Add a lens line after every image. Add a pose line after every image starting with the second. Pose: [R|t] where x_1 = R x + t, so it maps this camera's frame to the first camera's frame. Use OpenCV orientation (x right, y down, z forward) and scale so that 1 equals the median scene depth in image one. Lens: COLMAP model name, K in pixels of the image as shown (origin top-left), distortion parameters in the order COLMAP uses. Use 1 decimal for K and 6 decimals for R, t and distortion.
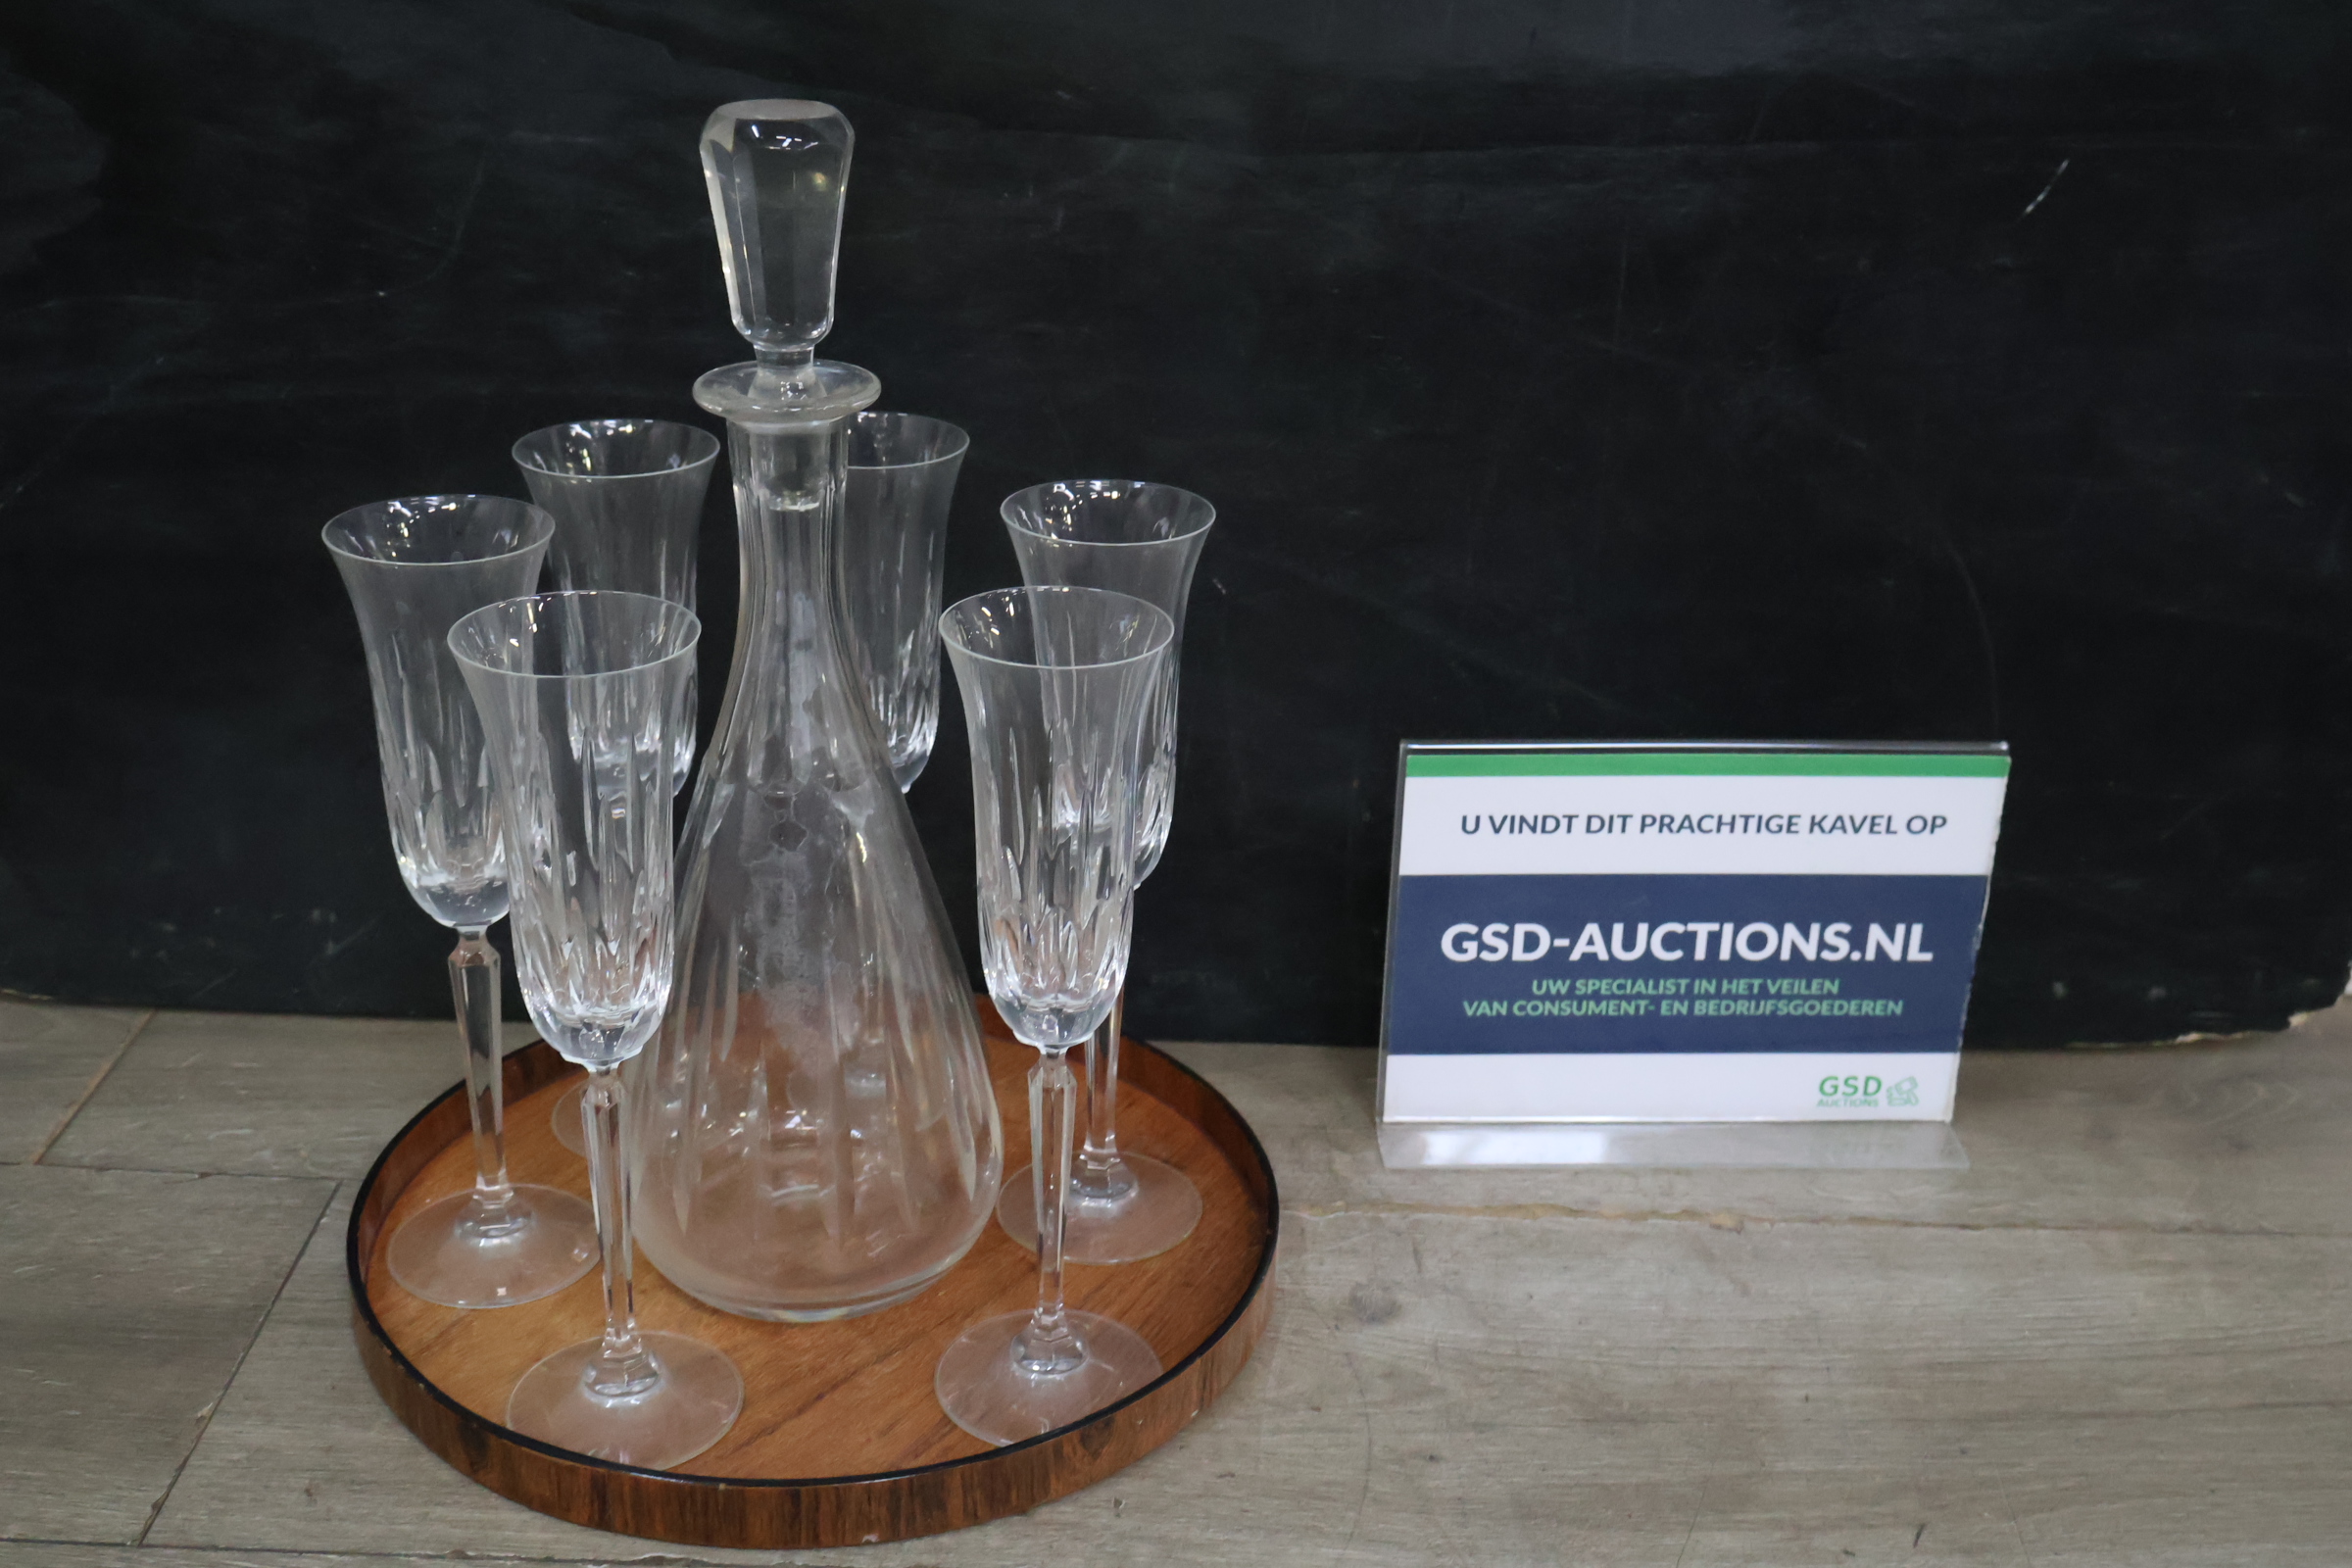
lens RADIAL K [[2724.0, 0, 1158.3], [0, 2724.0, 781.7], [0, 0, 1]] dist [0.003259, 0.000000]
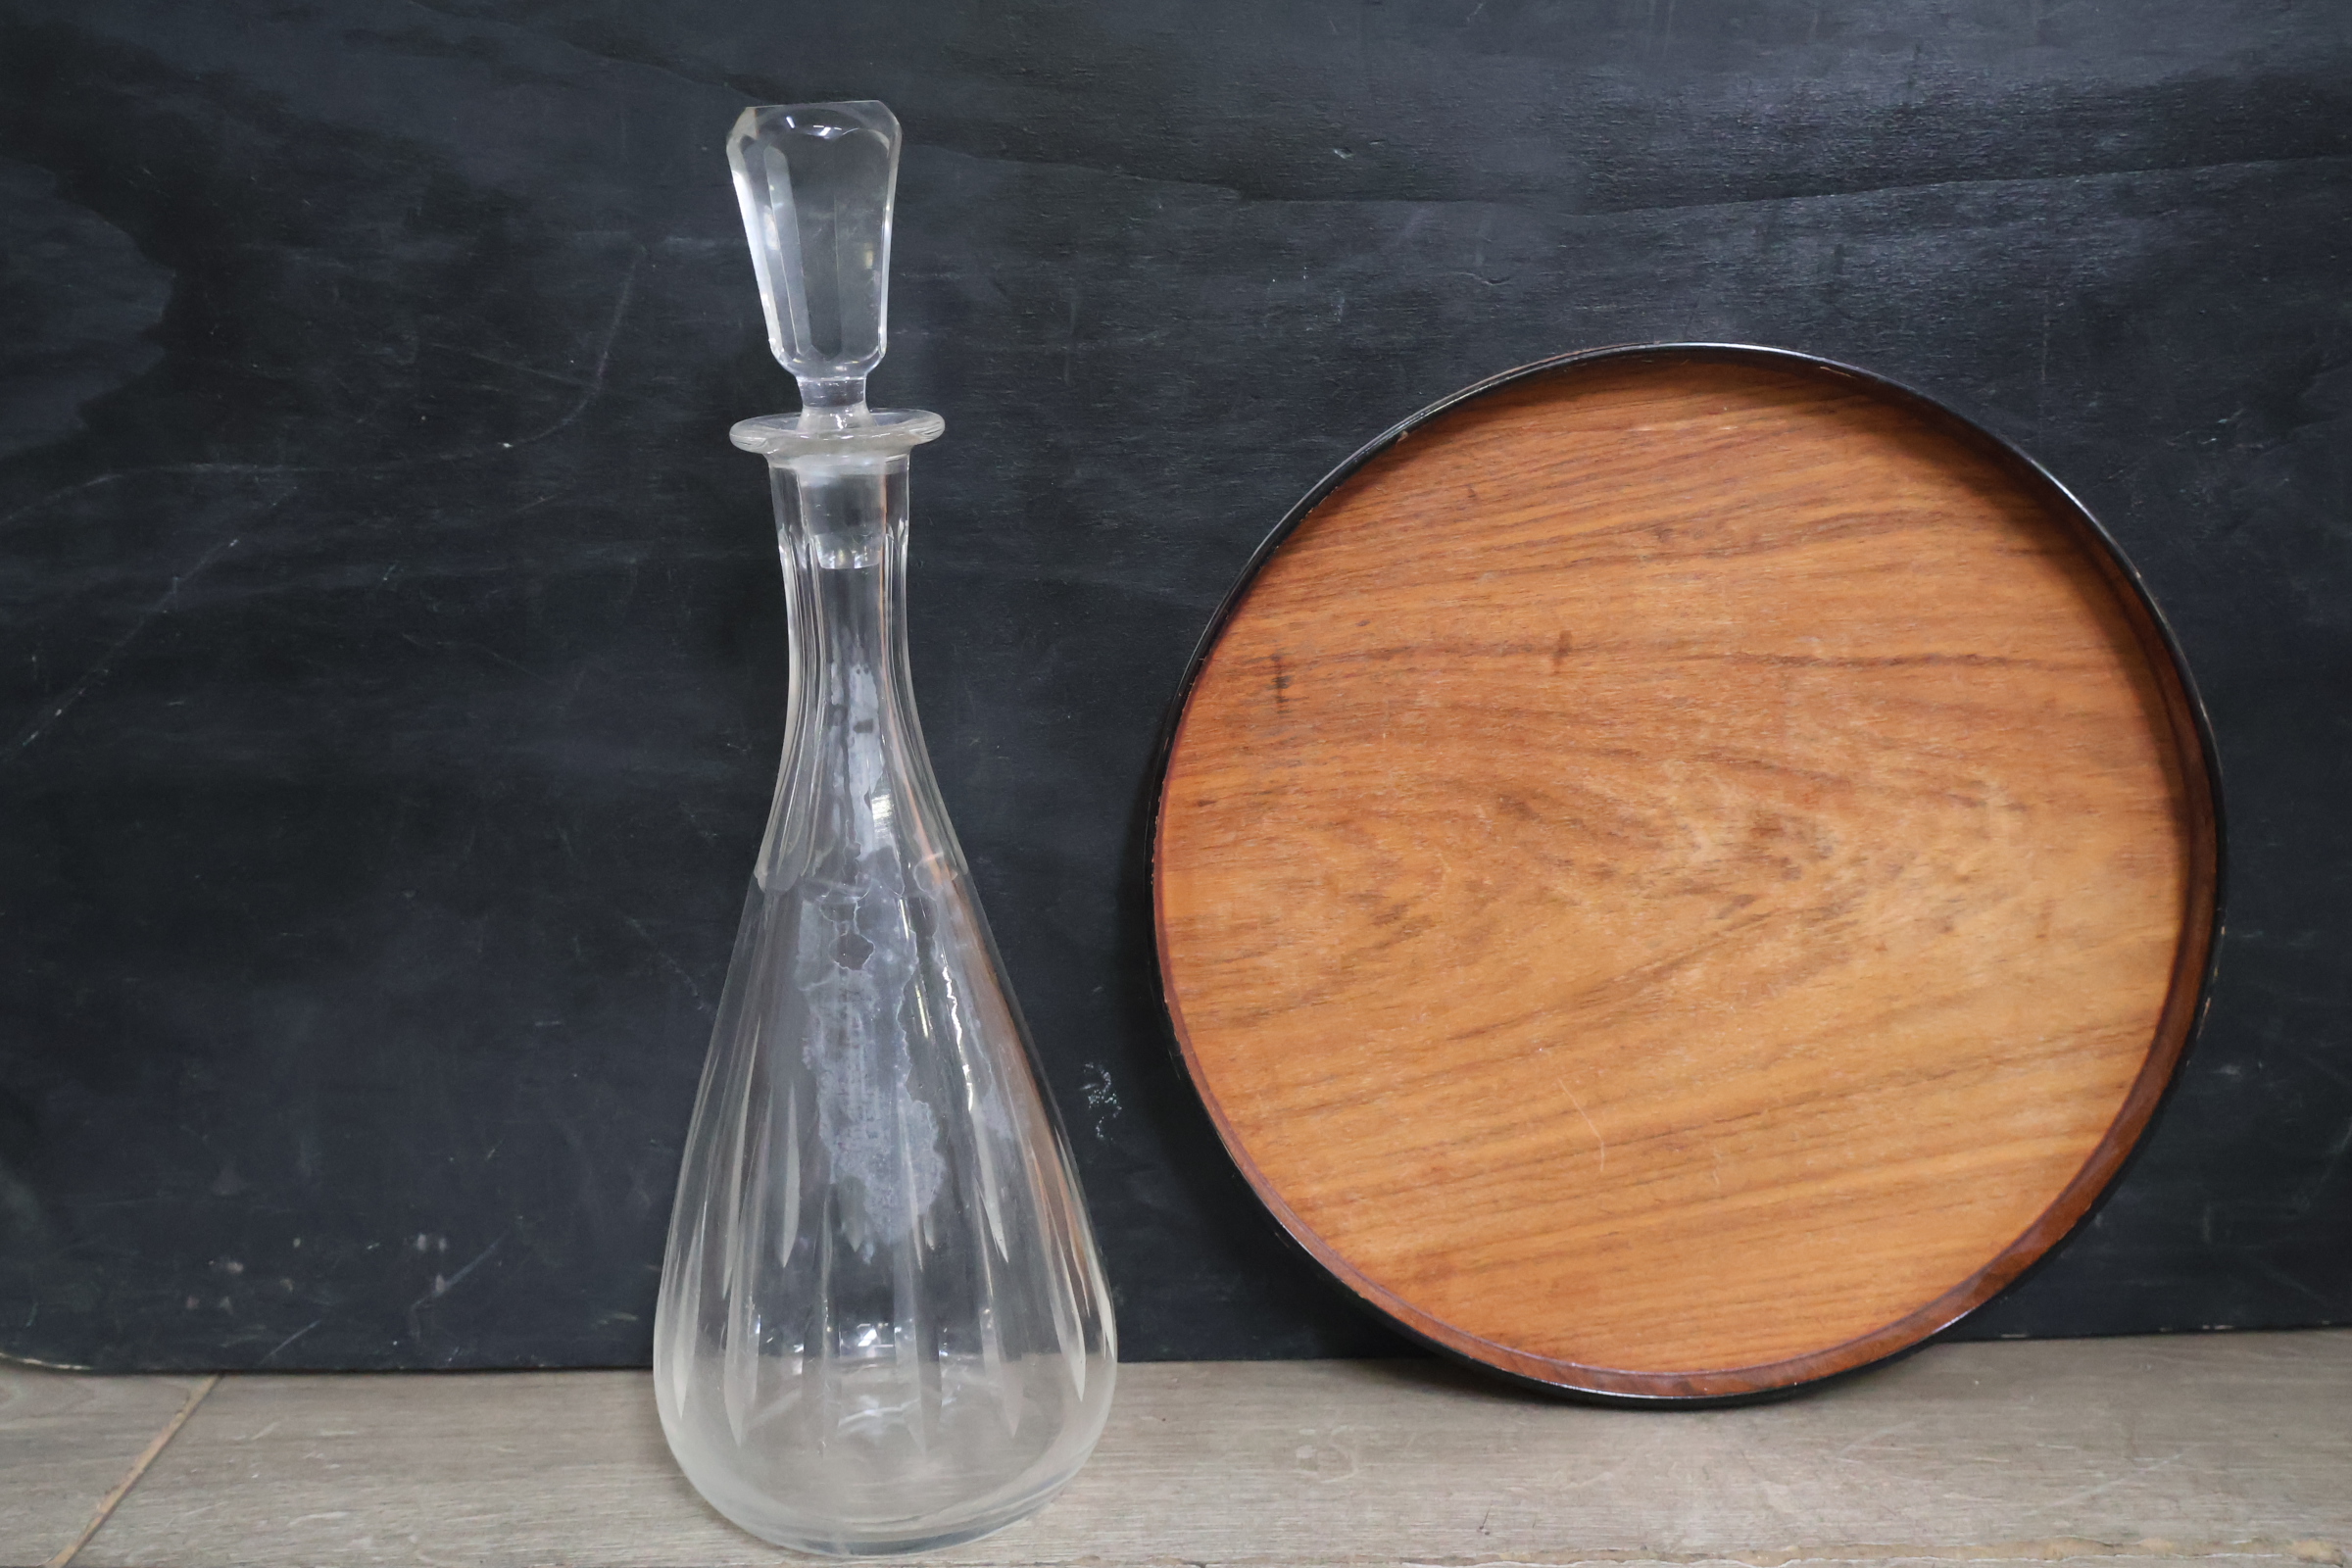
lens RADIAL K [[2724.0, 0, 1151.0], [0, 2724.0, 772.3], [0, 0, 1]] dist [0.003259, 0.000000]
pose [[0.998563, -0.049212, -0.021218, -0.082308], [0.045213, 0.986170, -0.159451, 0.056235], [0.028772, 0.158262, 0.986978, 0.223919]]
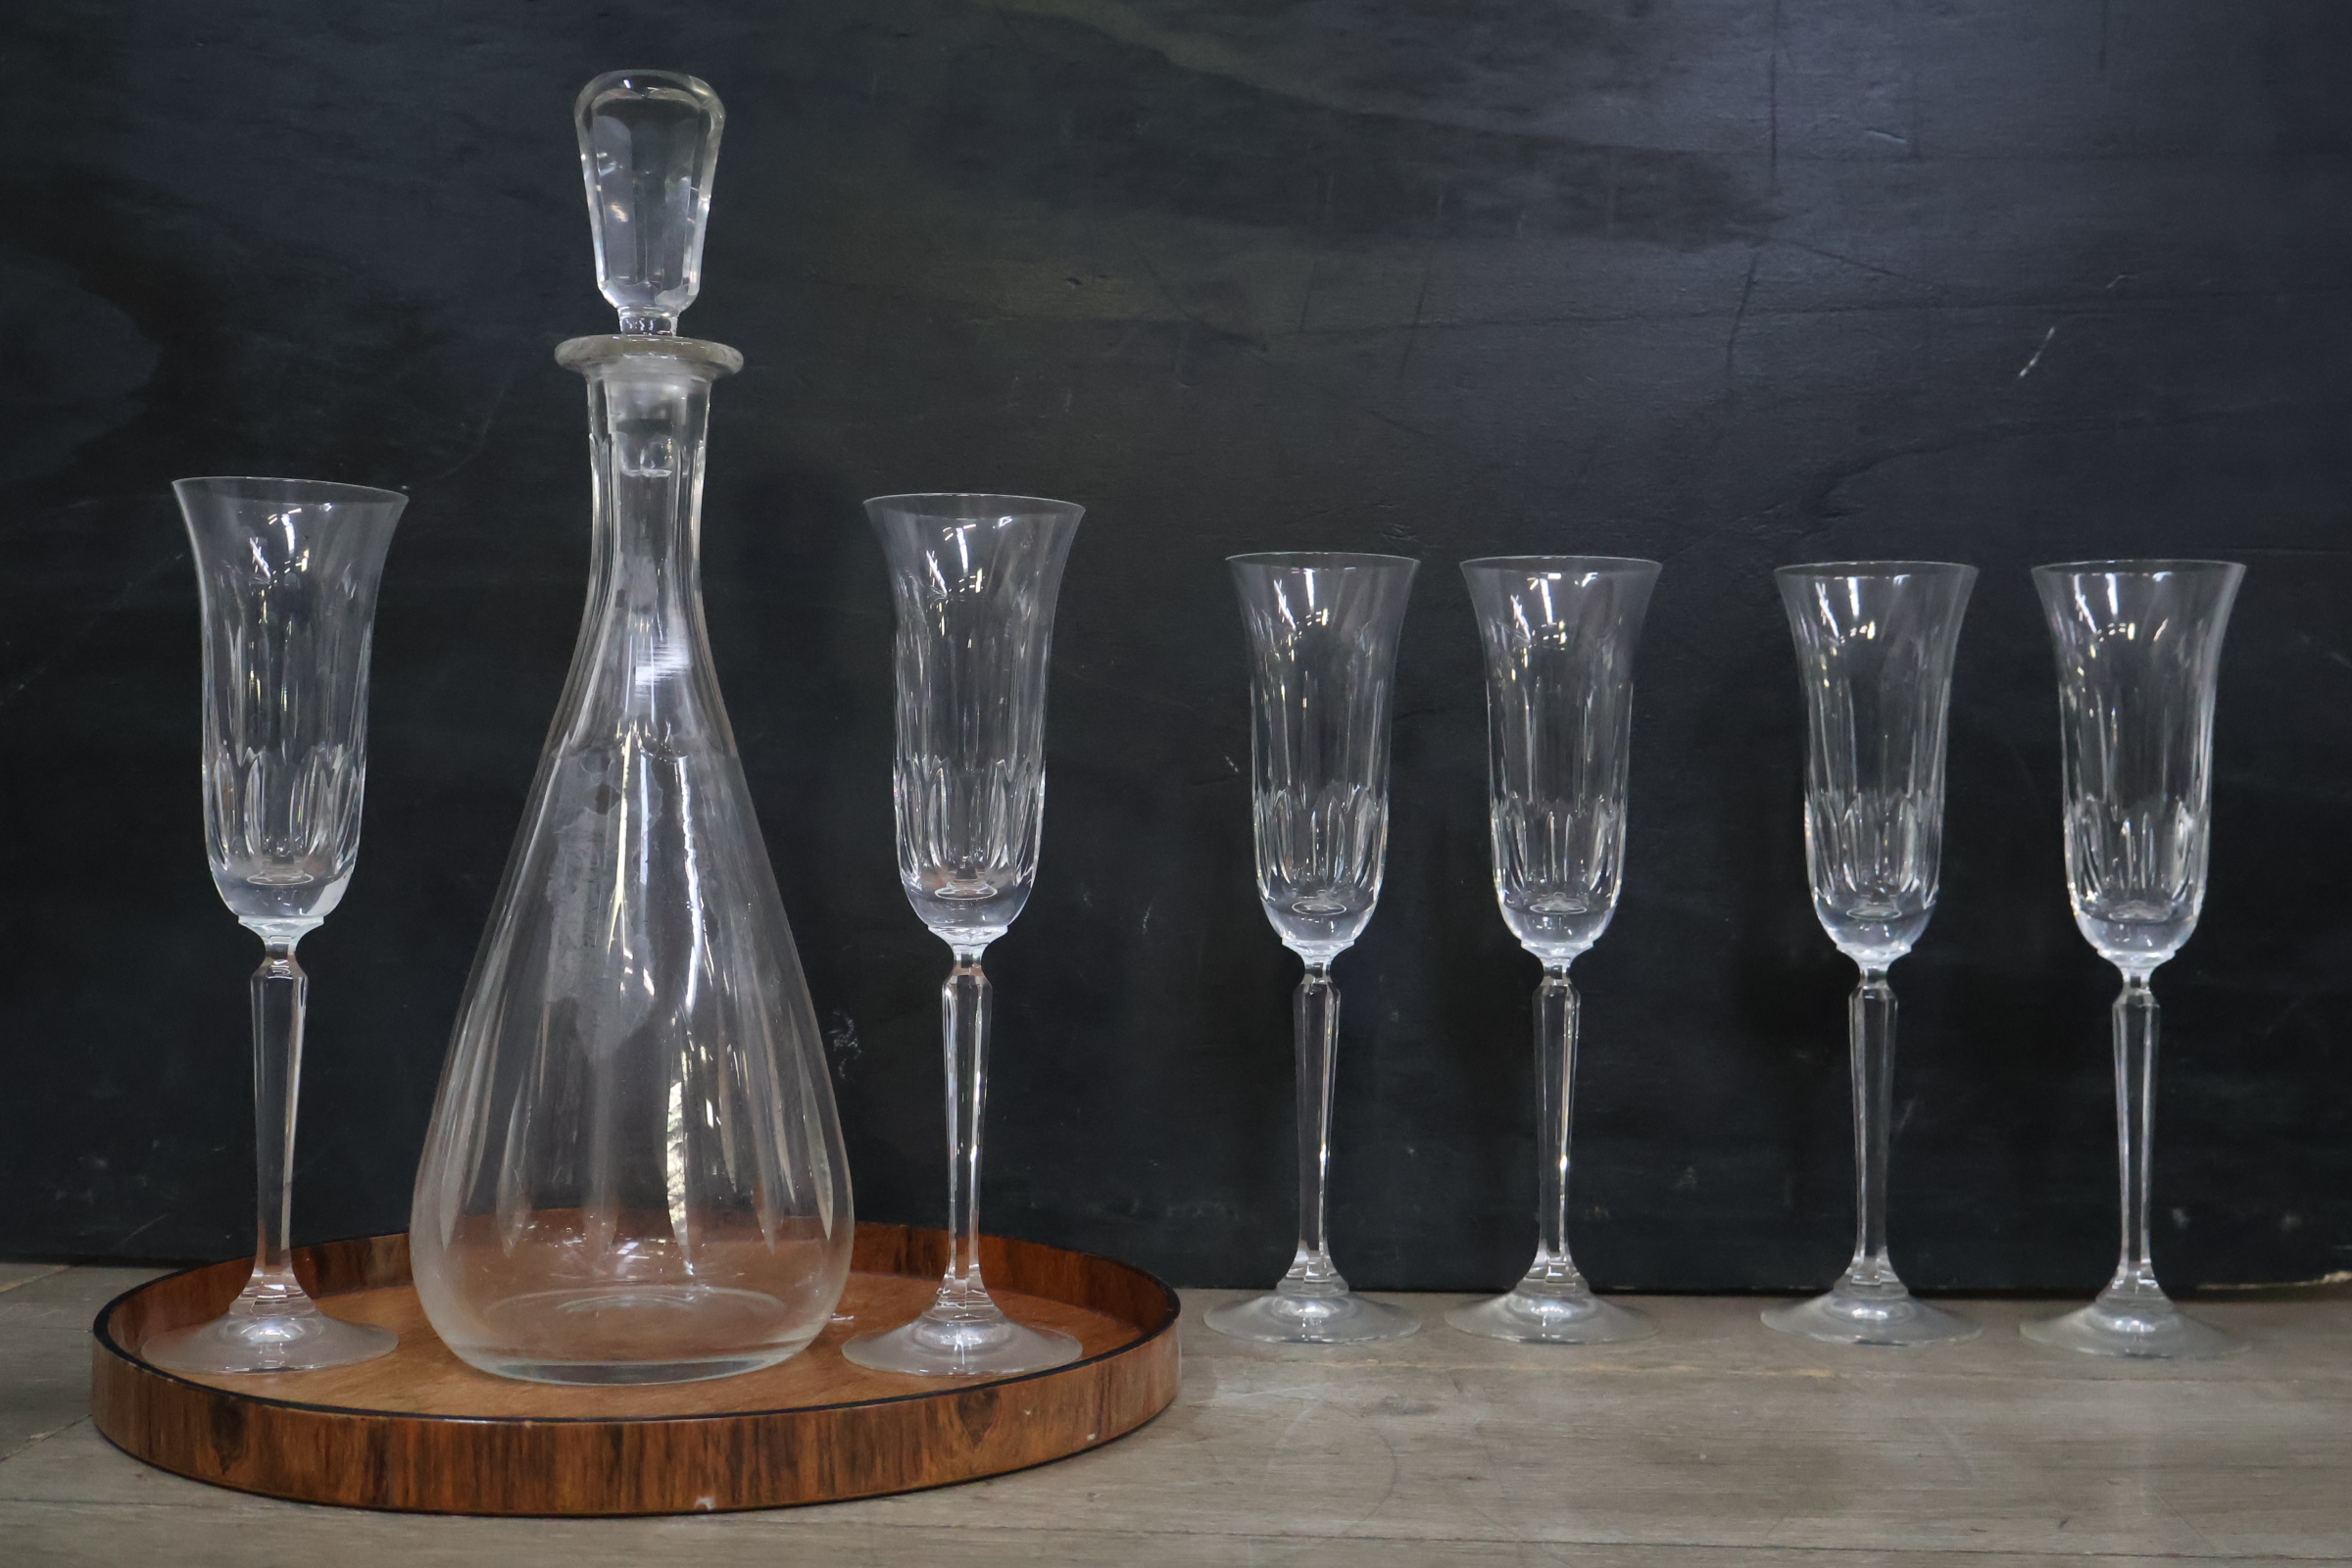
lens RADIAL K [[2724.0, 0, 1161.8], [0, 2724.0, 771.4], [0, 0, 1]] dist [0.003259, 0.000000]
pose [[0.999306, -0.014200, -0.034426, 0.032674], [-0.001031, 0.913544, -0.406739, 0.339049], [0.037225, 0.406492, 0.912896, 0.124074]]
